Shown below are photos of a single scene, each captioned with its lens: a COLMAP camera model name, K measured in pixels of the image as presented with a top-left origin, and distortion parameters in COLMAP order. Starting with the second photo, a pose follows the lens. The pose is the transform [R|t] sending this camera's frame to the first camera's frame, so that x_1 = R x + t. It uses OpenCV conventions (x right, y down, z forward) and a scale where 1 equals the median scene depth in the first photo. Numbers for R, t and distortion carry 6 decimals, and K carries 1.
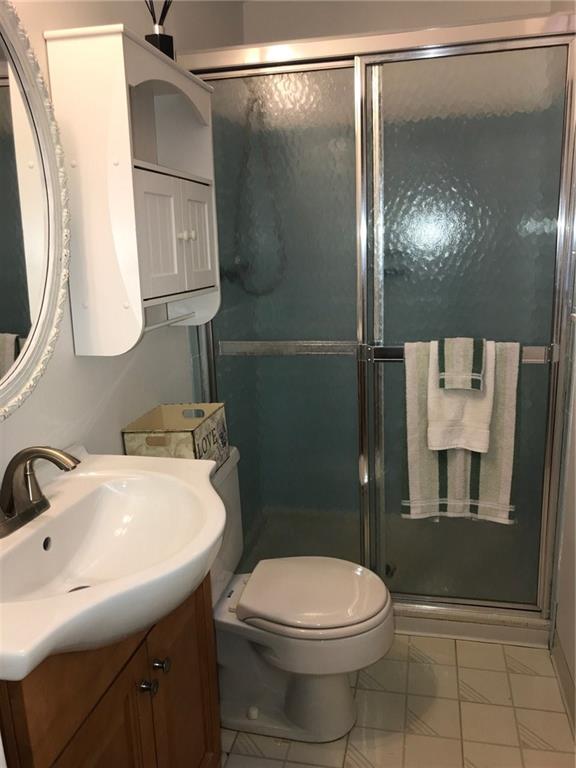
lens RADIAL K [[640.2, 0, 288.8], [0, 640.2, 384.5], [0, 0, 1]] dist [0.021090, 0.022746]
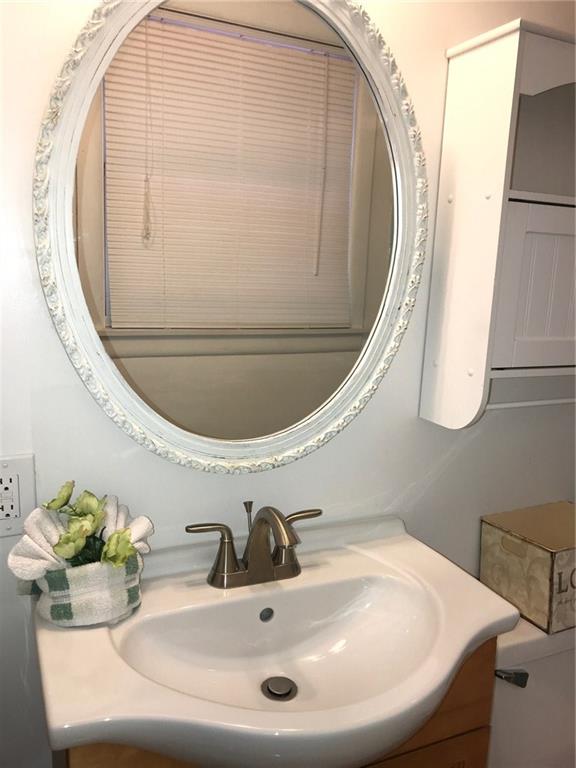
lens RADIAL K [[640.2, 0, 288.6], [0, 640.2, 384.4], [0, 0, 1]] dist [0.021090, 0.022746]
pose [[0.609893, 0.196619, -0.767705, 0.241756], [-0.228314, 0.971254, 0.067370, -0.119138], [0.758883, 0.134190, 0.637252, 0.348521]]
